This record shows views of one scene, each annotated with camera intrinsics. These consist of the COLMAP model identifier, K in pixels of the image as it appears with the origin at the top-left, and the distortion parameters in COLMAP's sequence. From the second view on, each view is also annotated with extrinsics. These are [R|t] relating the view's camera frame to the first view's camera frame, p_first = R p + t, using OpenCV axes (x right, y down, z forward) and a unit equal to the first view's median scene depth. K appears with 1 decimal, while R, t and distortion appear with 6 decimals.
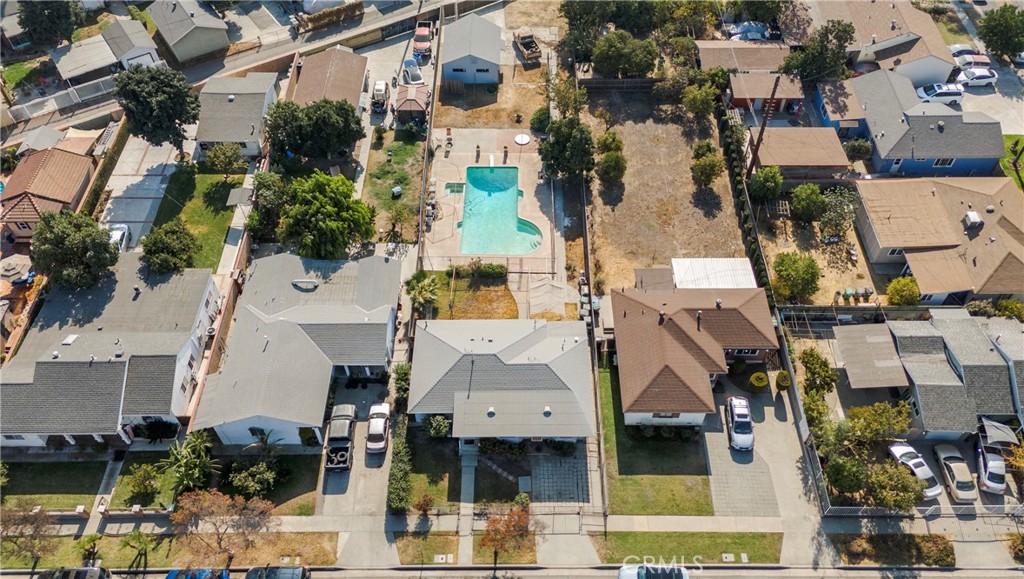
lens RADIAL K [[780.6, 0, 526.2], [0, 780.6, 299.2], [0, 0, 1]] dist [0.063030, -0.058654]
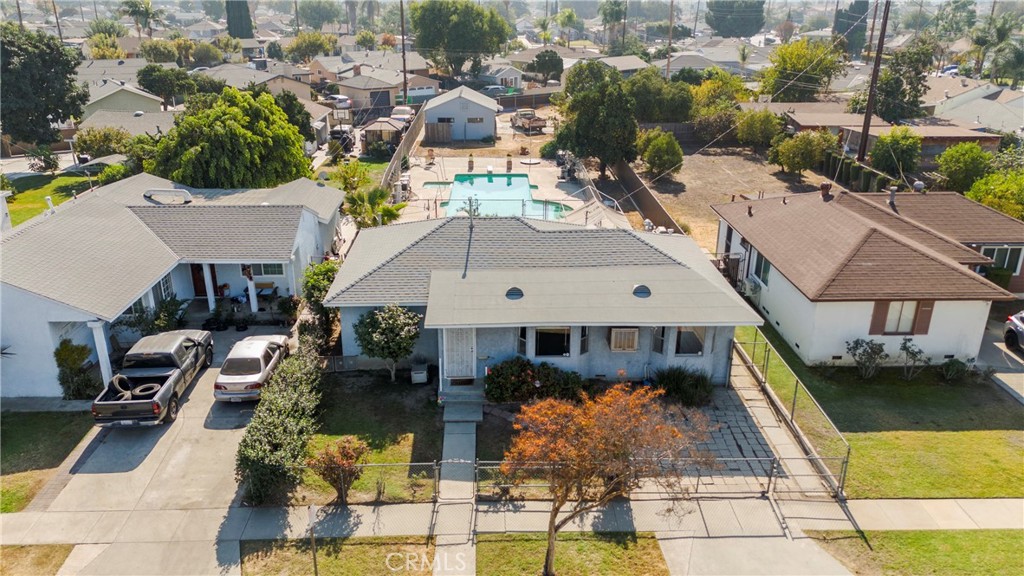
lens RADIAL K [[751.3, 0, 516.2], [0, 751.3, 282.6], [0, 0, 1]] dist [0.060927, -0.053252]
pose [[0.999530, -0.012175, 0.028151, -0.046853], [0.024772, 0.861648, -0.506902, 0.296930], [-0.018085, 0.507361, 0.861544, 0.529536]]
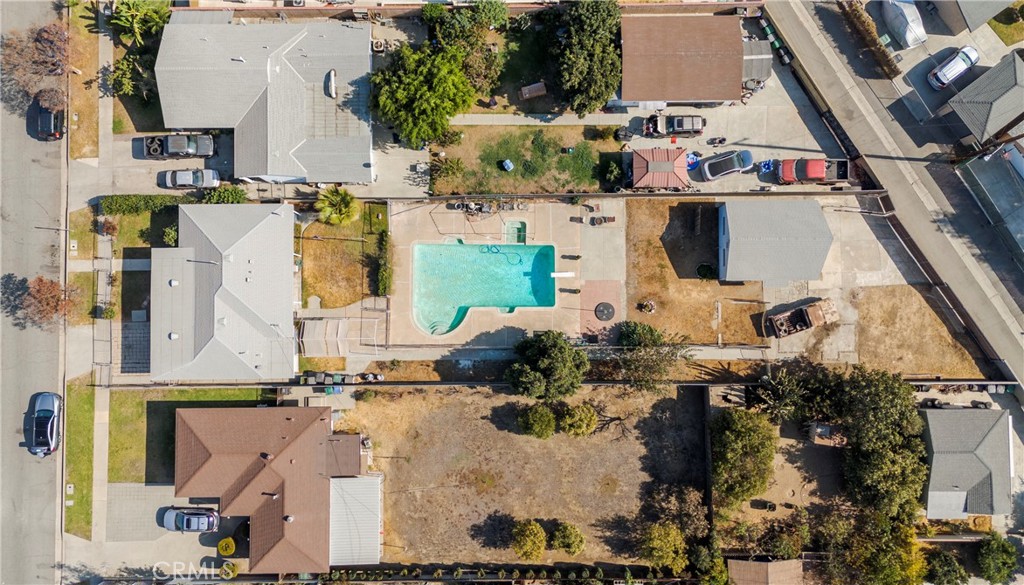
lens RADIAL K [[780.6, 0, 501.1], [0, 780.6, 301.3], [0, 0, 1]] dist [0.063030, -0.058654]
pose [[-0.000605, 0.999032, -0.043977, 0.022440], [-0.783616, 0.026846, 0.620665, -0.724361], [0.621245, 0.034836, 0.782842, 0.367399]]
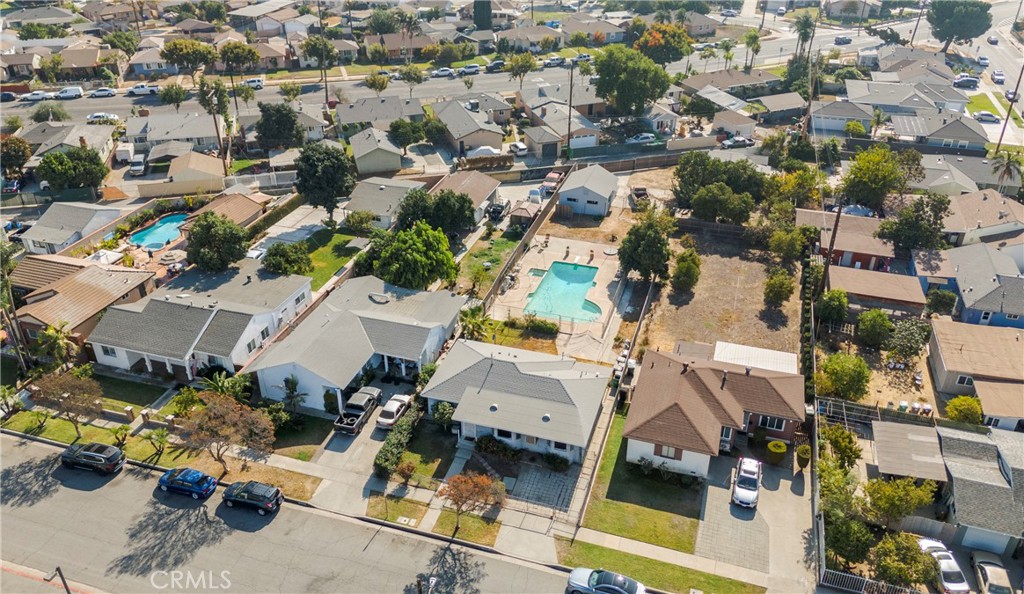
lens RADIAL K [[779.4, 0, 519.3], [0, 779.4, 279.3], [0, 0, 1]] dist [0.069996, -0.063568]
pose [[0.953466, 0.145874, -0.263863, 0.196628], [-0.235789, 0.906185, -0.351044, 0.289995], [0.187900, 0.396924, 0.898412, 0.007638]]
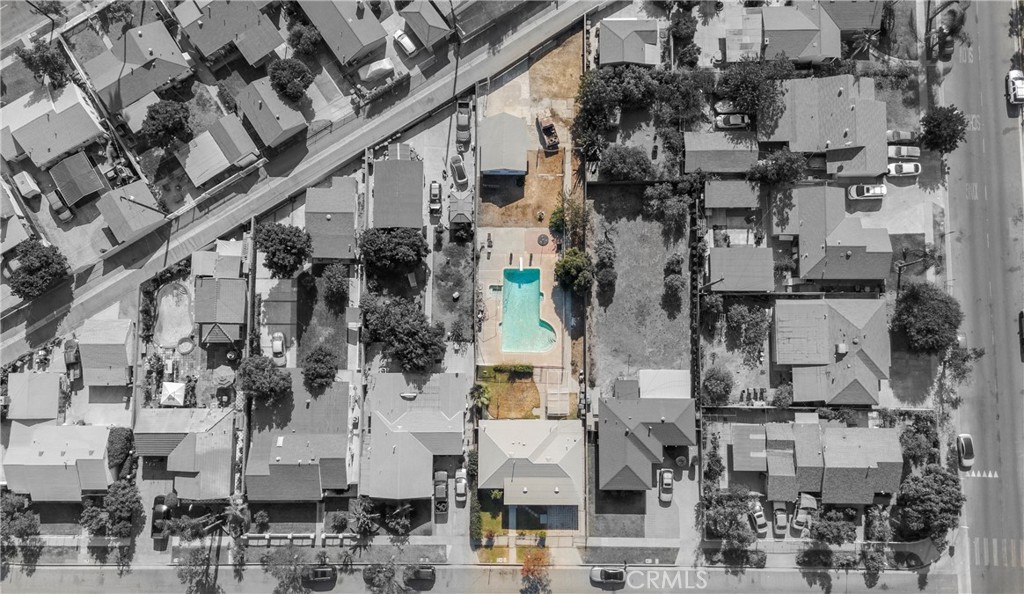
lens RADIAL K [[779.4, 0, 519.0], [0, 779.4, 306.8], [0, 0, 1]] dist [0.069996, -0.063568]
pose [[0.999739, 0.008924, -0.021035, -0.021035], [0.003571, 0.848245, 0.529592, -0.969061], [0.022569, -0.529528, 0.847992, -0.247599]]
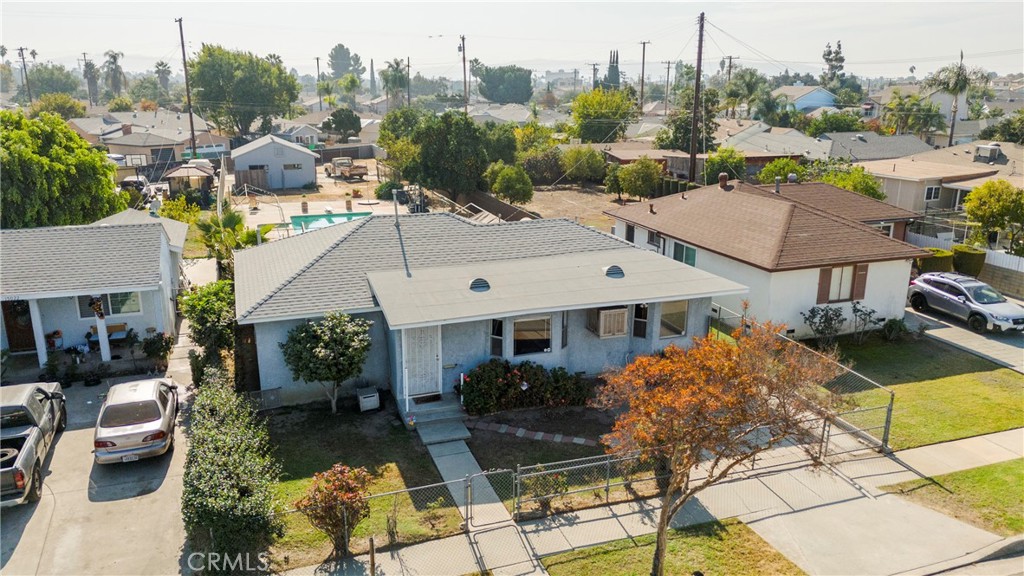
lens RADIAL K [[751.3, 0, 514.6], [0, 751.3, 286.2], [0, 0, 1]] dist [0.060927, -0.053252]
pose [[0.942534, -0.091150, 0.321437, -0.120651], [0.263428, 0.794511, -0.547136, 0.289872], [-0.205513, 0.600370, 0.772865, 0.602305]]
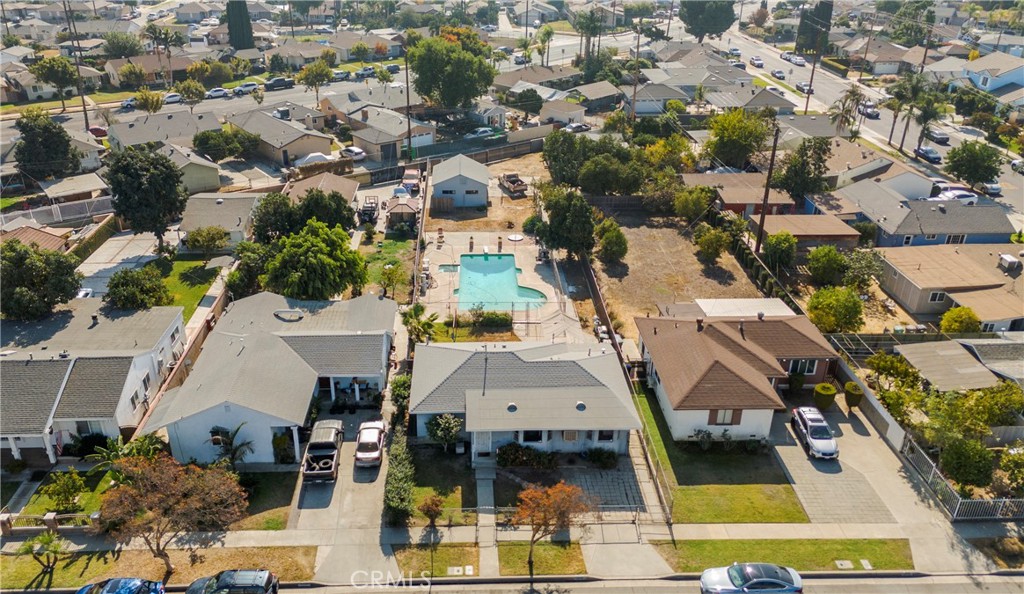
lens RADIAL K [[779.4, 0, 489.9], [0, 779.4, 303.9], [0, 0, 1]] dist [0.069996, -0.063568]
pose [[0.999645, -0.013193, 0.023152, -0.071803], [0.021620, 0.909452, -0.415247, 0.321882], [-0.015577, 0.415600, 0.909414, 0.179429]]
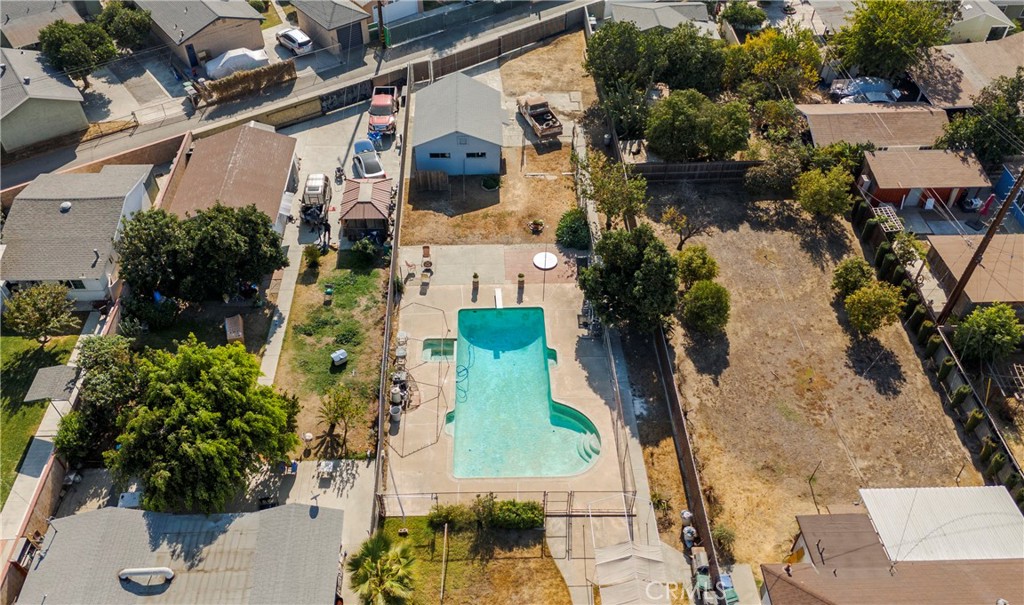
lens RADIAL K [[817.5, 0, 503.5], [0, 817.5, 288.2], [0, 0, 1]] dist [0.062495, -0.045597]
pose [[0.999581, -0.022758, 0.017898, -0.059153], [0.024857, 0.991531, -0.127471, -0.120036], [-0.014845, 0.127863, 0.991681, 0.431501]]
